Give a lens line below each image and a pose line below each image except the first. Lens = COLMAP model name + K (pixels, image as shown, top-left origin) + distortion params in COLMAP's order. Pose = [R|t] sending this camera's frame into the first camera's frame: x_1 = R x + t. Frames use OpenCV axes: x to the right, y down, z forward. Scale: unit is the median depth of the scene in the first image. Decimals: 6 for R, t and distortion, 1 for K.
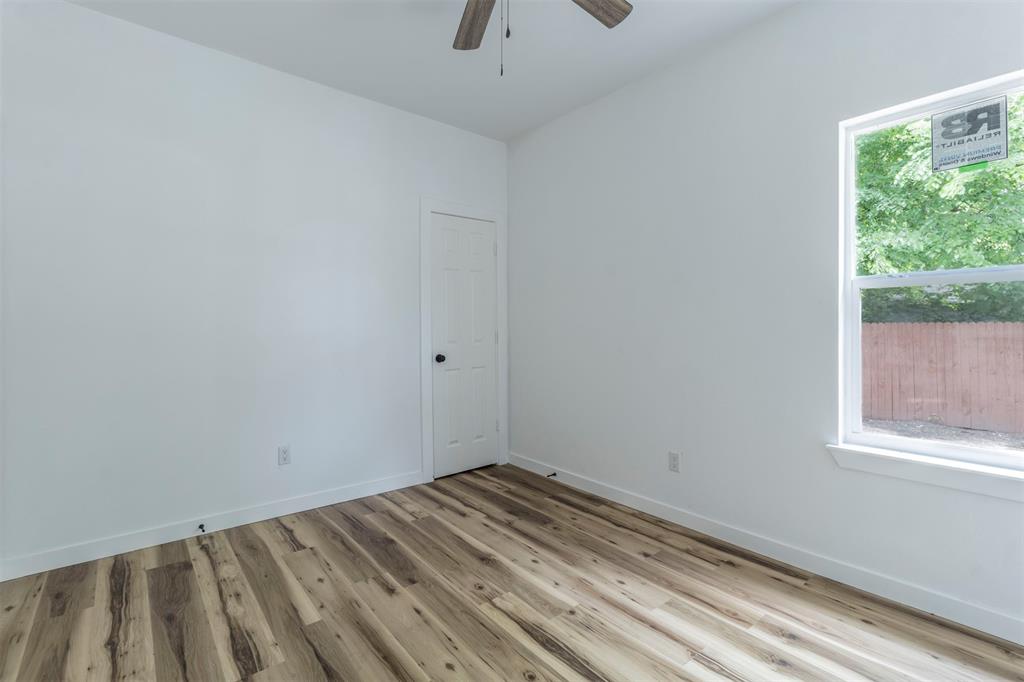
lens RADIAL K [[471.2, 0, 514.9], [0, 471.2, 328.9], [0, 0, 1]] dist [-0.001134, -0.000657]
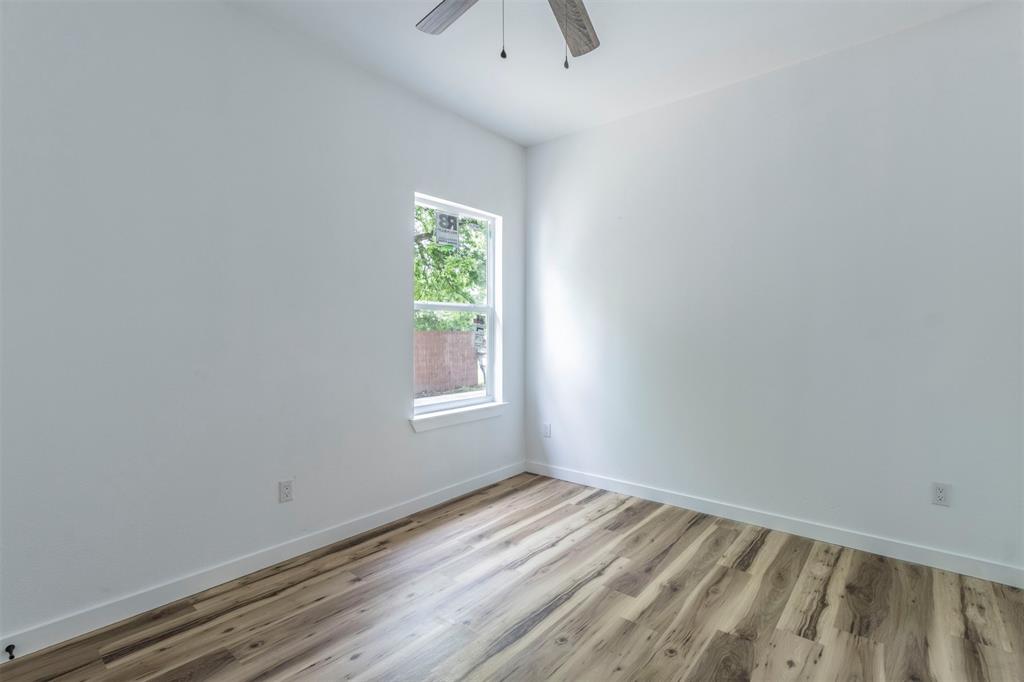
lens RADIAL K [[471.2, 0, 514.9], [0, 471.2, 328.9], [0, 0, 1]] dist [-0.001134, -0.000657]
pose [[-0.162553, 0.003307, 0.986694, -0.691527], [0.015660, 0.999877, -0.000772, -0.014459], [-0.986576, 0.015326, -0.162585, 0.823391]]
